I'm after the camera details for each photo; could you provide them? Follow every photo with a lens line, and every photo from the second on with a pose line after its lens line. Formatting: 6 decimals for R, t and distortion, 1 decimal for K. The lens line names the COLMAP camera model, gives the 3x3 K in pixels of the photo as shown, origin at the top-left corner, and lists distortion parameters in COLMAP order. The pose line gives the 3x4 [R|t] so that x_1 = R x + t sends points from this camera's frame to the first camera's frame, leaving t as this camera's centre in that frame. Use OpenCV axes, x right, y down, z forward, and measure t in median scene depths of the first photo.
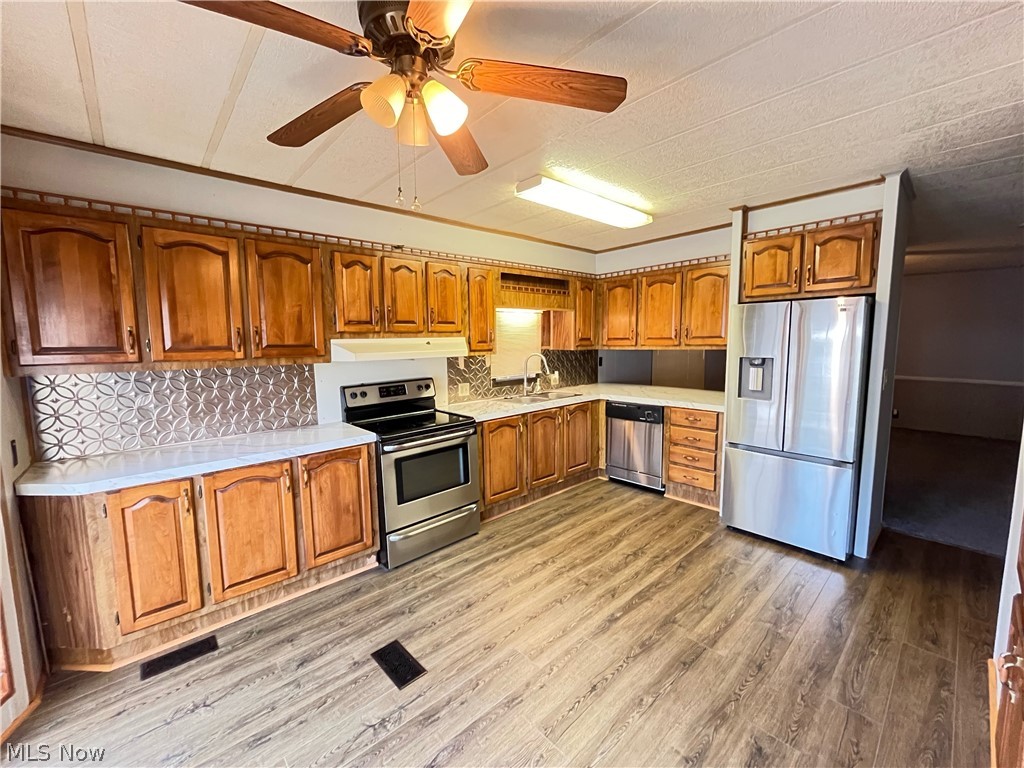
lens RADIAL K [[415.4, 0, 509.8], [0, 415.4, 383.1], [0, 0, 1]] dist [-0.003786, 0.000669]
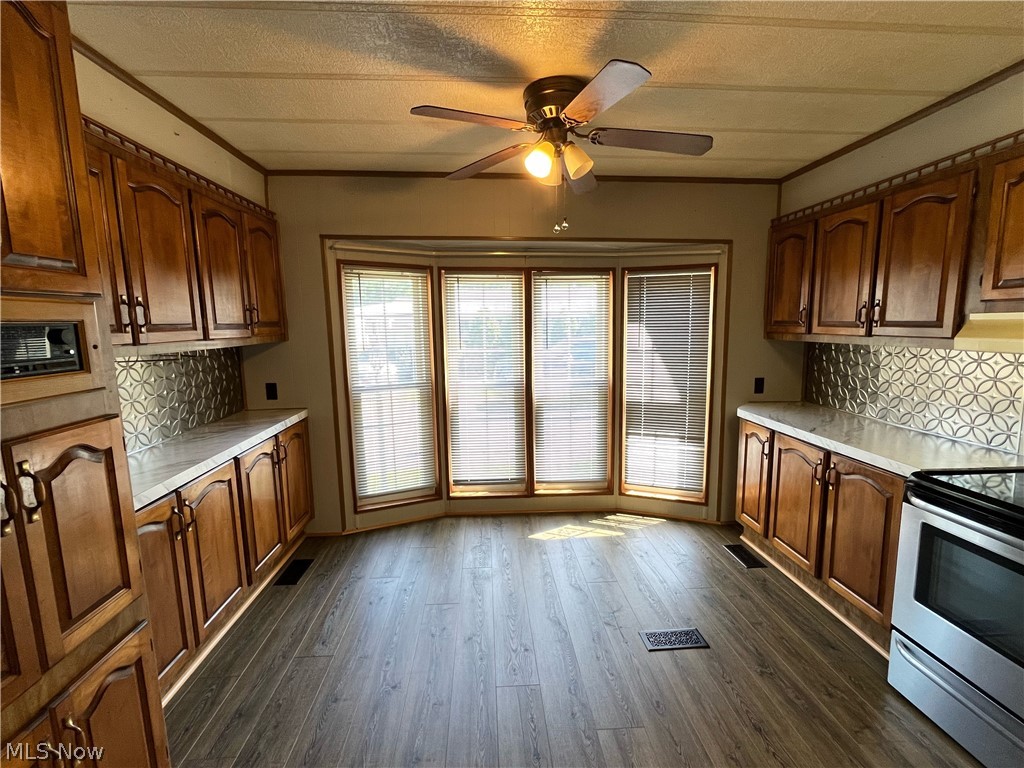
lens RADIAL K [[459.3, 0, 514.2], [0, 459.3, 382.6], [0, 0, 1]] dist [-0.007263, 0.000079]
pose [[-0.618287, 0.122268, -0.776384, 0.447636], [-0.061225, 0.977331, 0.202672, -0.082932], [0.783564, 0.172844, -0.596785, 0.735315]]
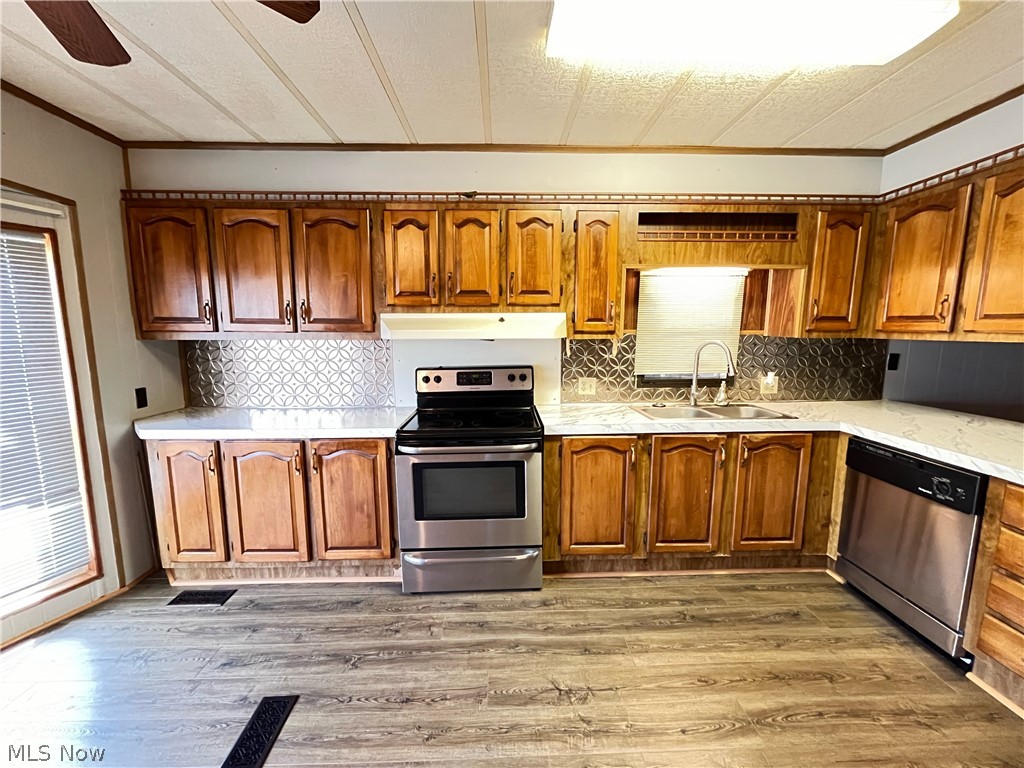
lens RADIAL K [[415.4, 0, 512.0], [0, 415.4, 382.2], [0, 0, 1]] dist [-0.003786, 0.000669]
pose [[0.761556, 0.102624, -0.639923, 0.298767], [-0.079382, 0.994719, 0.065052, -0.032849], [0.643219, 0.001258, 0.765681, 0.417214]]
